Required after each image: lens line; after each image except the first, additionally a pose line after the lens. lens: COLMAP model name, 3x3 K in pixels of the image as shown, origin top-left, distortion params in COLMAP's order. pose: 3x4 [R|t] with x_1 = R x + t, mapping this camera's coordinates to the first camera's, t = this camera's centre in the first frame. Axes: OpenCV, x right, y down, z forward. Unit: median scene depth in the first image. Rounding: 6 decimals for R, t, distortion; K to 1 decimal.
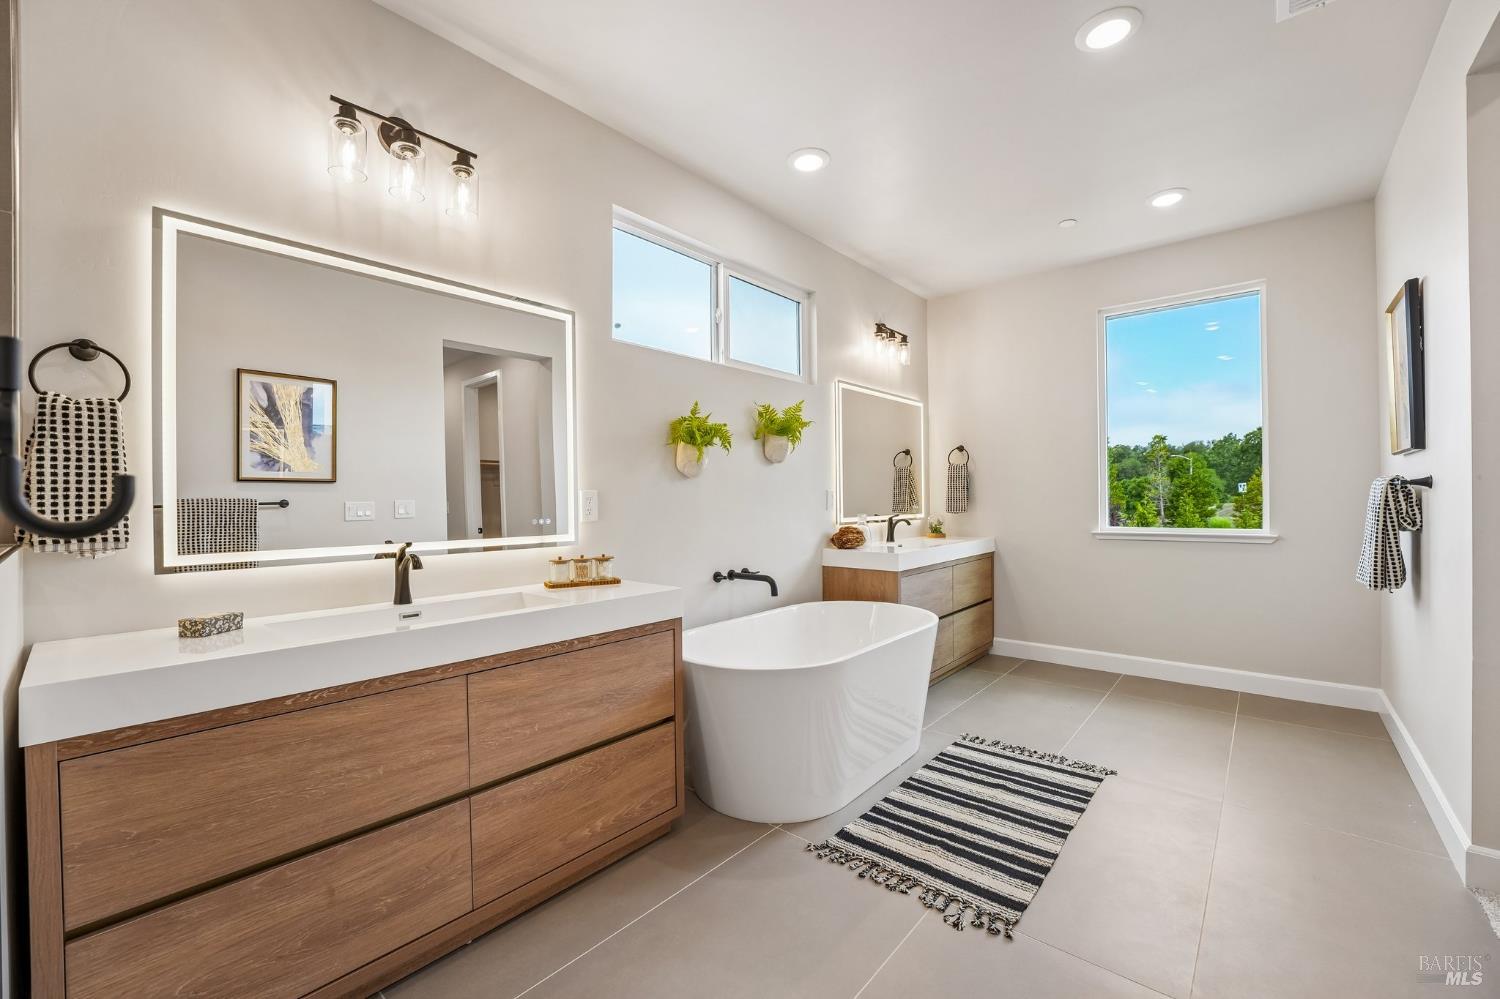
lens RADIAL K [[601.6, 0, 742.6], [0, 601.6, 503.4], [0, 0, 1]] dist [-0.023633, 0.000251]
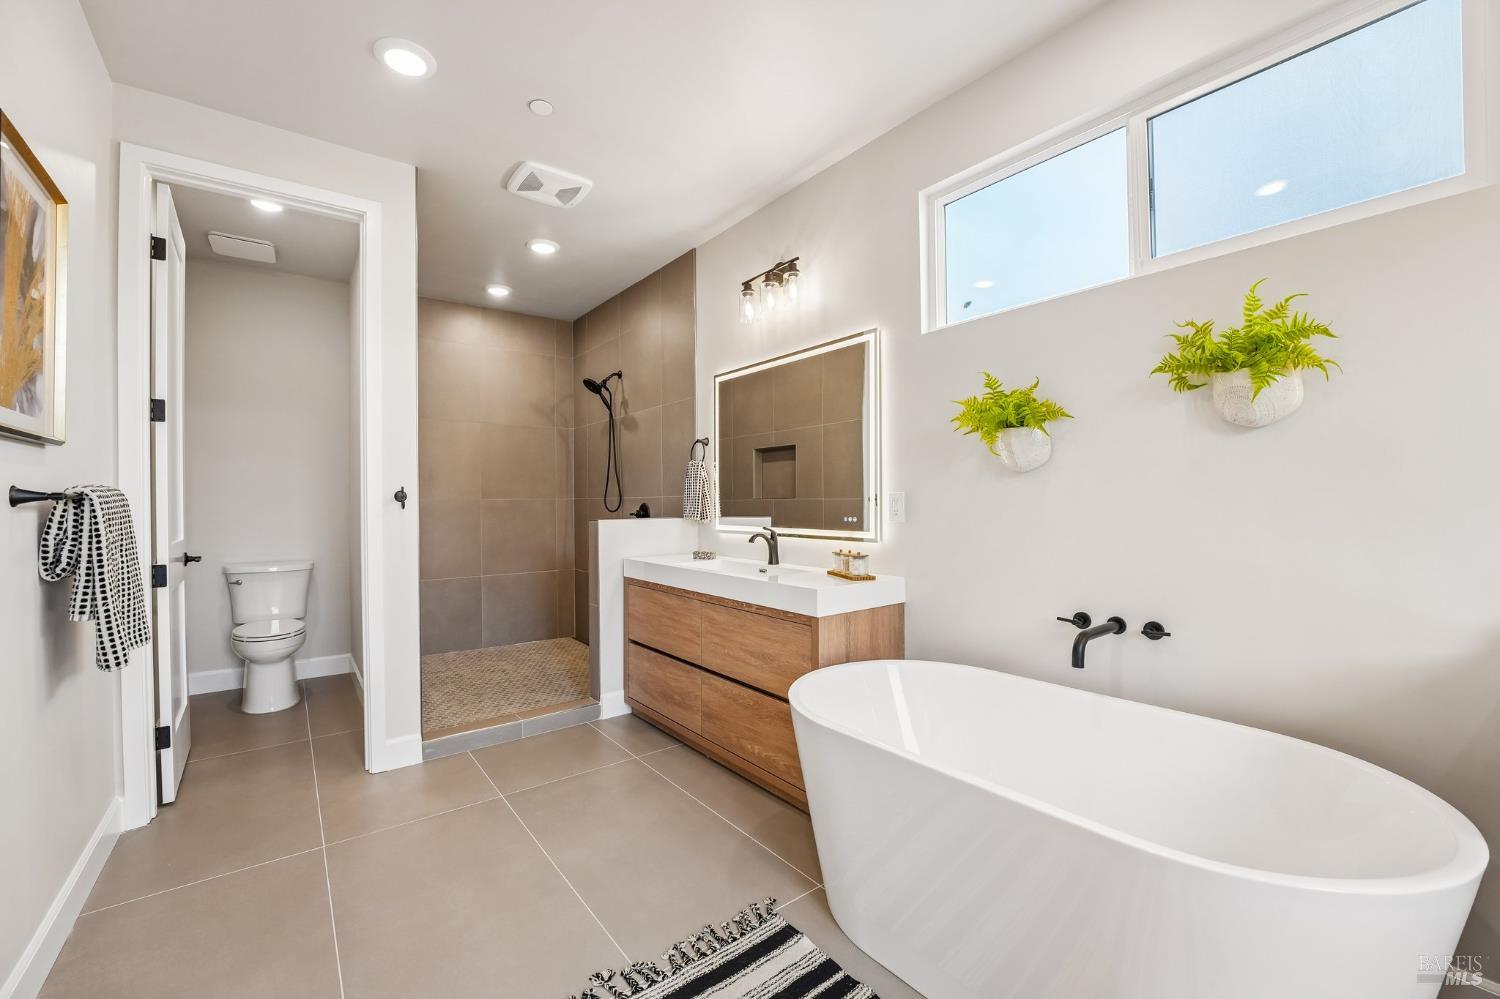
lens RADIAL K [[601.6, 0, 742.6], [0, 601.6, 503.4], [0, 0, 1]] dist [-0.023633, 0.000251]
pose [[-0.185851, 0.013724, -0.982482, 1.038786], [0.001565, 0.999905, 0.013672, -0.021123], [0.982577, 0.001003, -0.185855, 1.197542]]
